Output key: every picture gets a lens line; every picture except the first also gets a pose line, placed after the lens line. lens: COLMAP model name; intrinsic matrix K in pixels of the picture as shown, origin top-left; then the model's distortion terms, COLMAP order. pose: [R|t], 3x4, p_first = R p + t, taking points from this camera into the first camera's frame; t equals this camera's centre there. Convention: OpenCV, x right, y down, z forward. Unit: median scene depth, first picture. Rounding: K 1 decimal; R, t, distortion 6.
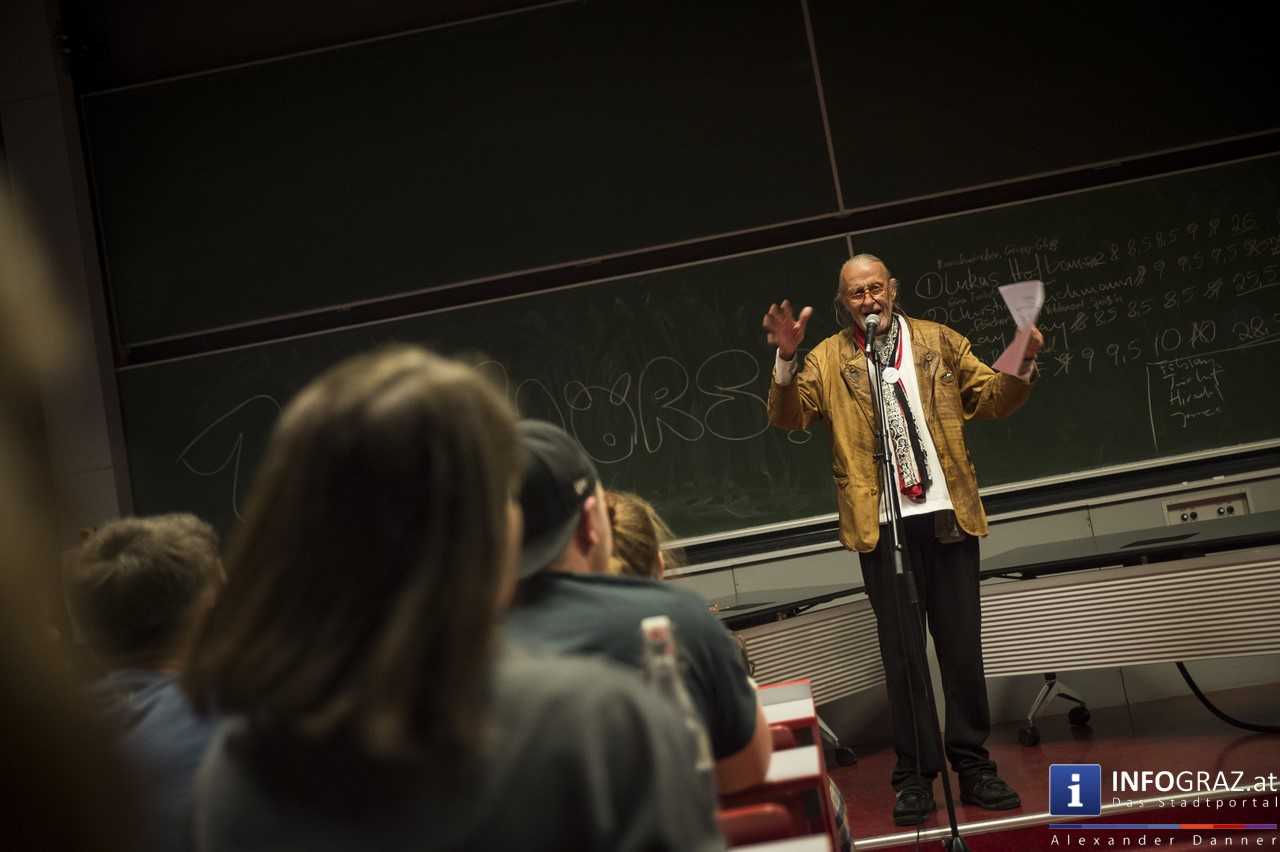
lens RADIAL K [[1575.8, 0, 639.6], [0, 1575.8, 395.6], [0, 0, 1]] dist [-0.000162, -0.008140]
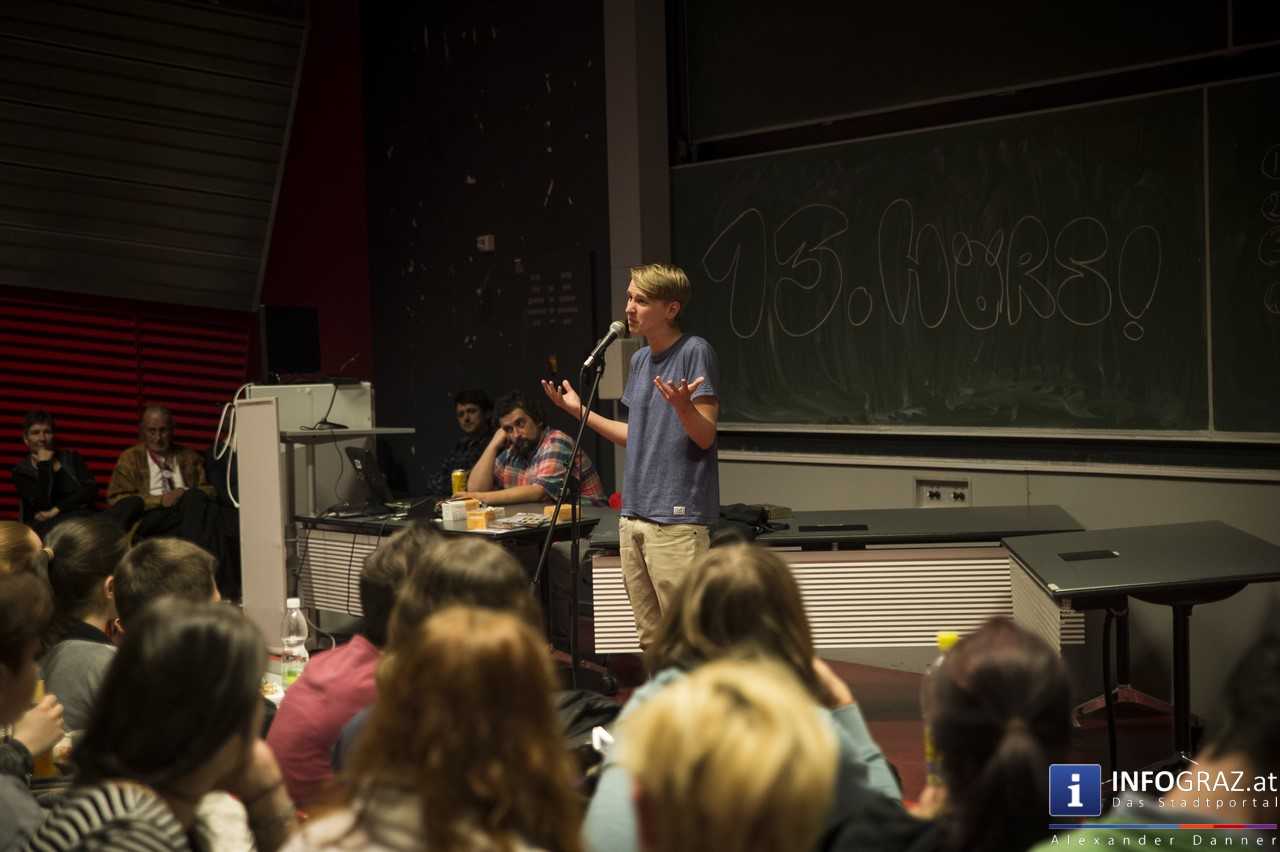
lens RADIAL K [[2343.1, 0, 614.6], [0, 2343.1, 427.9], [0, 0, 1]] dist [0.195885, 0.258617]
pose [[0.606427, 0.179252, -0.774671, 0.901064], [-0.027071, 0.978348, 0.205189, -0.170774], [0.794678, -0.103461, 0.598149, 0.039360]]
